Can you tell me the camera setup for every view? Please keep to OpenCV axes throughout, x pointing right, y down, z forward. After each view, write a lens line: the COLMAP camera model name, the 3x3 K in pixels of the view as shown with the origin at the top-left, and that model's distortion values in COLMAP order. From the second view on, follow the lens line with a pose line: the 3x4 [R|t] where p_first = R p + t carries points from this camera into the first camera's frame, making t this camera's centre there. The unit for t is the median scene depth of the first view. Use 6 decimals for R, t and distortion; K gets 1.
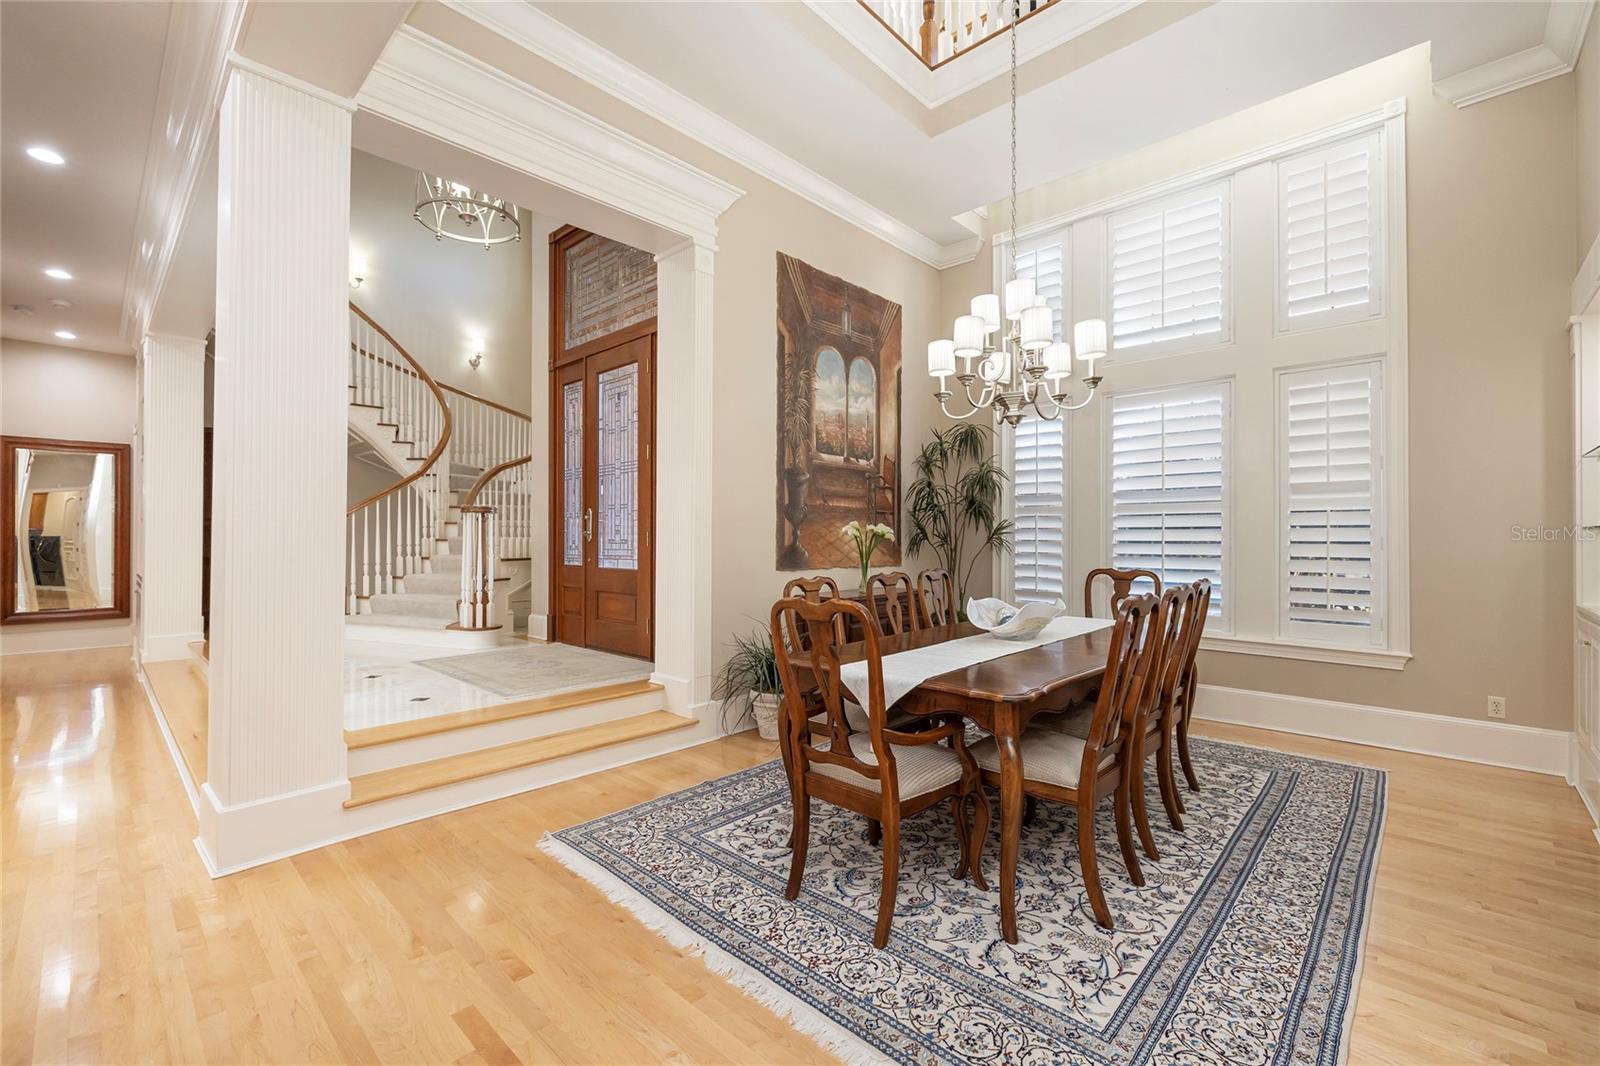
lens RADIAL K [[681.1, 0, 802.0], [0, 681.1, 533.8], [0, 0, 1]] dist [-0.002520, 0.000045]
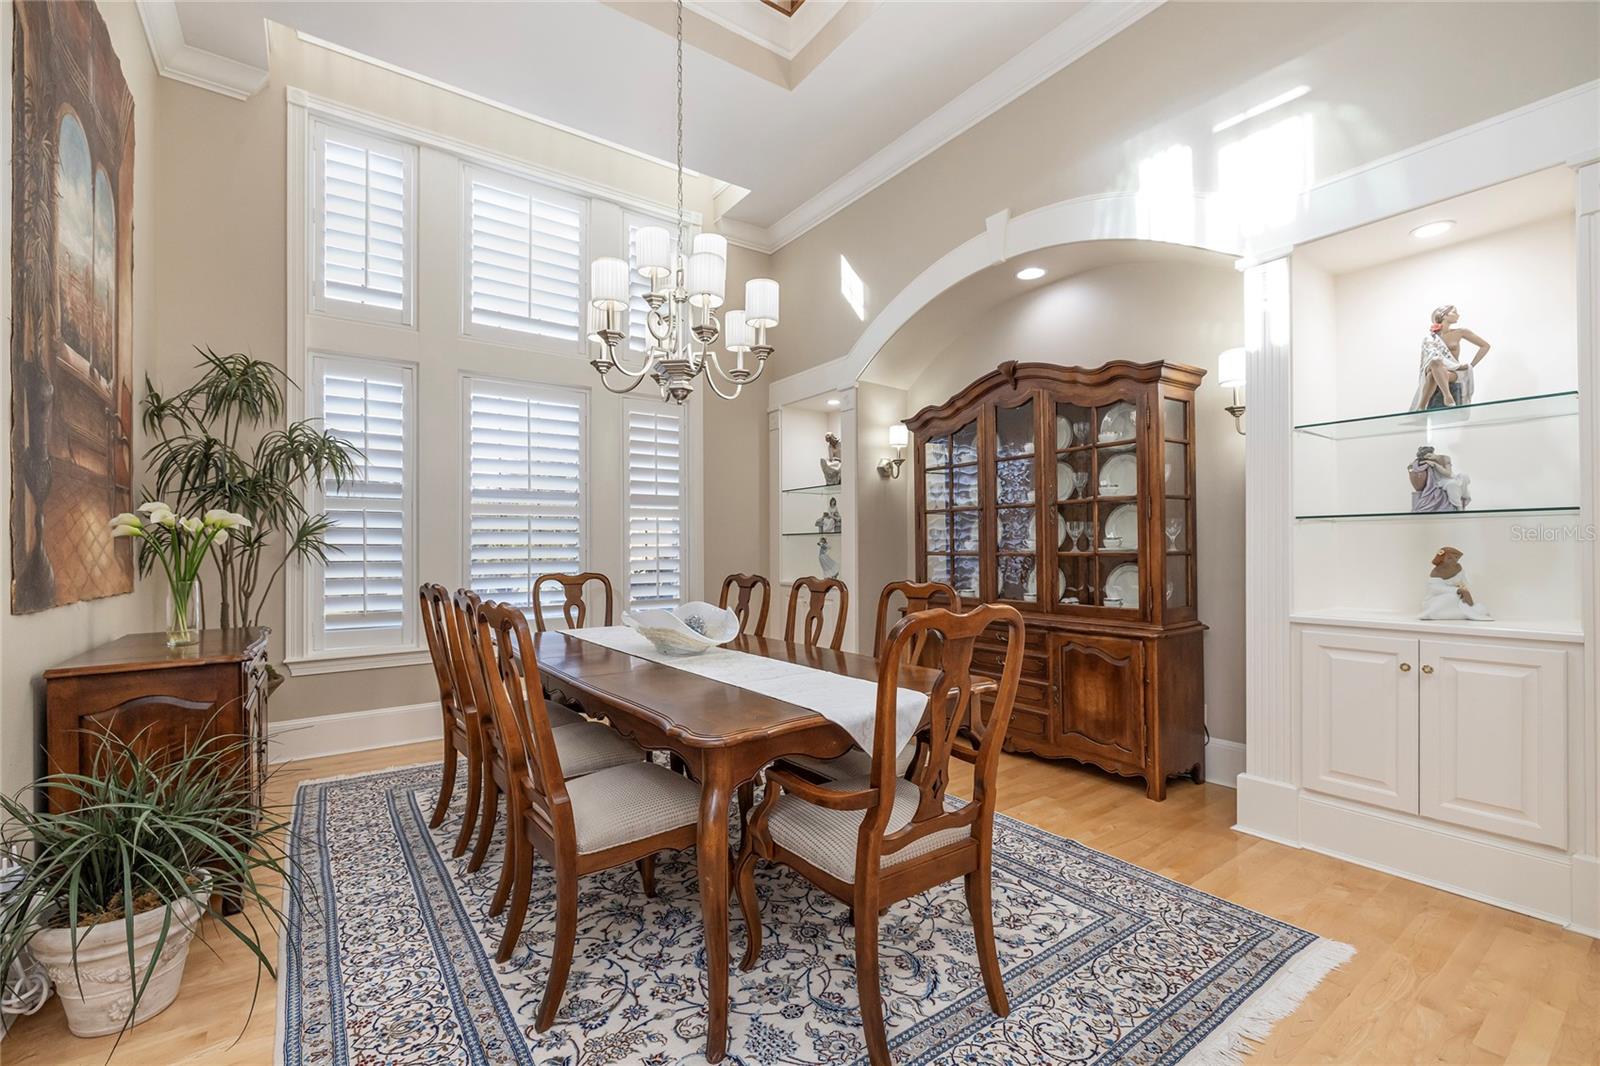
lens RADIAL K [[681.1, 0, 800.2], [0, 681.1, 534.7], [0, 0, 1]] dist [-0.002520, 0.000045]
pose [[0.195194, -0.000888, 0.980764, -0.677647], [-0.000287, 0.999999, 0.000962, 0.013192], [-0.980765, -0.000469, 0.195194, 0.966967]]
